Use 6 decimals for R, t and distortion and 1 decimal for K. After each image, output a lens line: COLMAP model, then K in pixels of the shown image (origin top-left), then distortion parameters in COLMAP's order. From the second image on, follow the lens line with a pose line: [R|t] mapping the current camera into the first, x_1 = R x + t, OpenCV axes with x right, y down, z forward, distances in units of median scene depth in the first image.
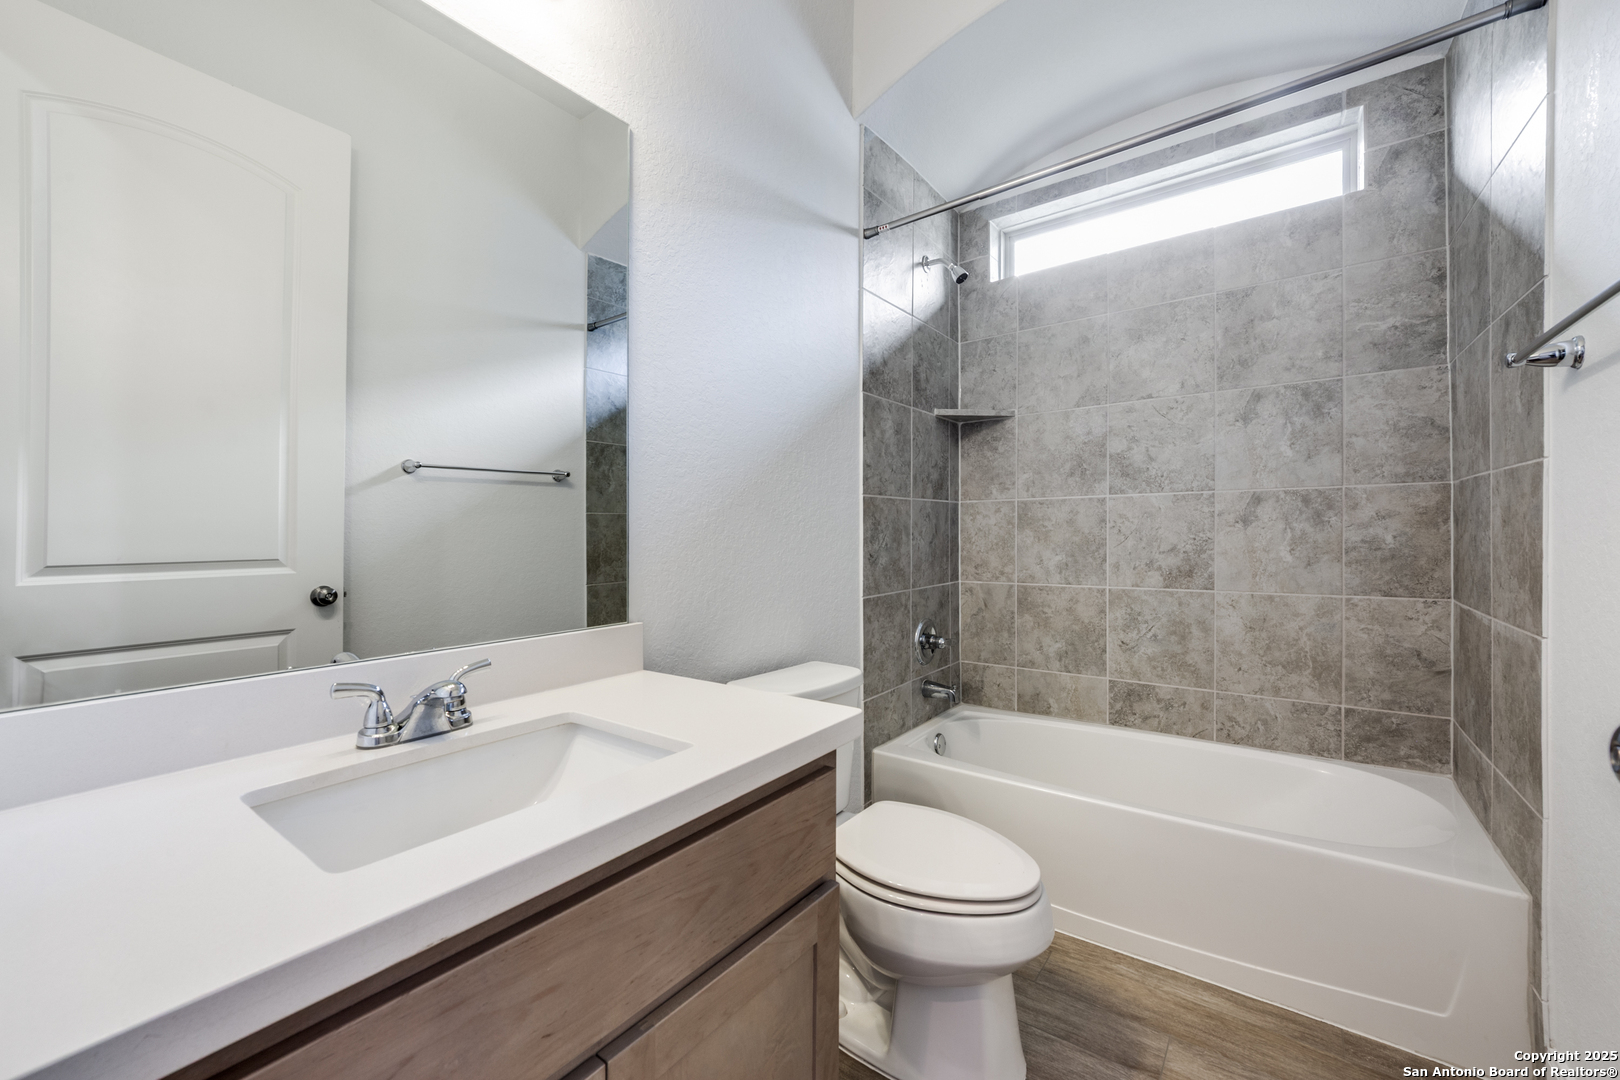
lens RADIAL K [[629.2, 0, 813.0], [0, 629.2, 549.7], [0, 0, 1]] dist [-0.013357, 0.010677]
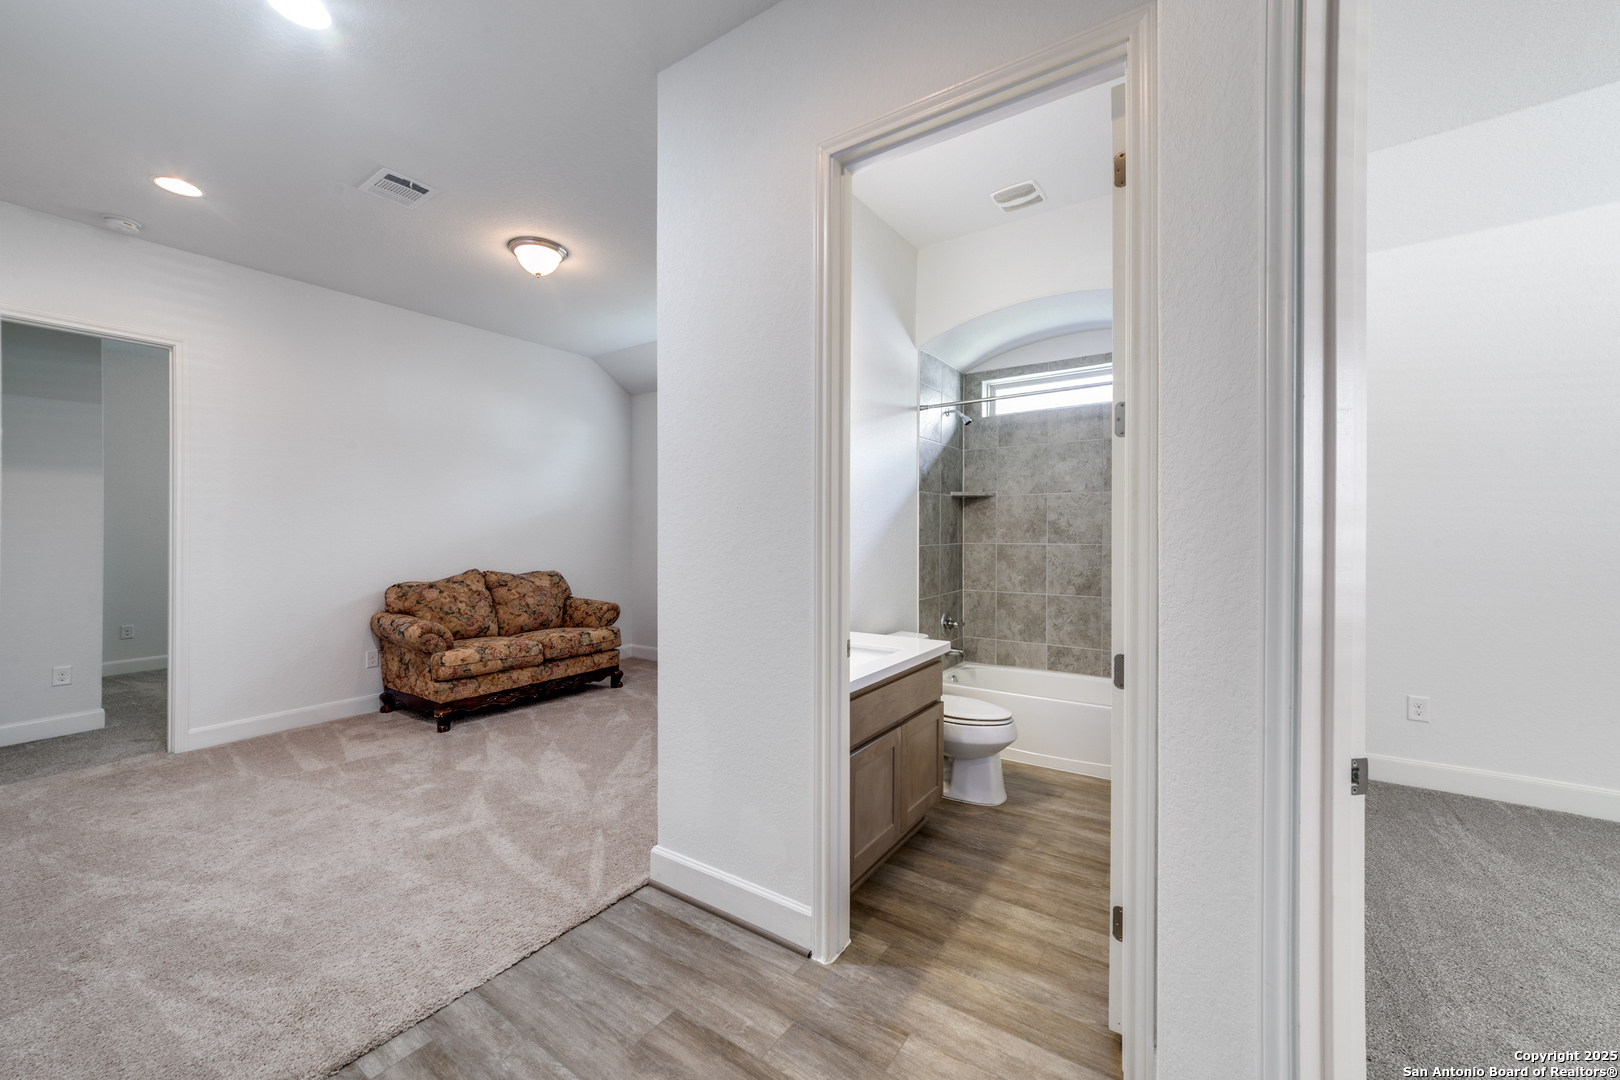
lens RADIAL K [[628.6, 0, 808.5], [0, 628.6, 542.3], [0, 0, 1]] dist [0.015089, -0.015400]
pose [[0.998743, 0.008167, 0.049451, -0.301835], [-0.007743, 0.999932, -0.008771, -0.067159], [-0.049520, 0.008377, 0.998738, -0.765039]]
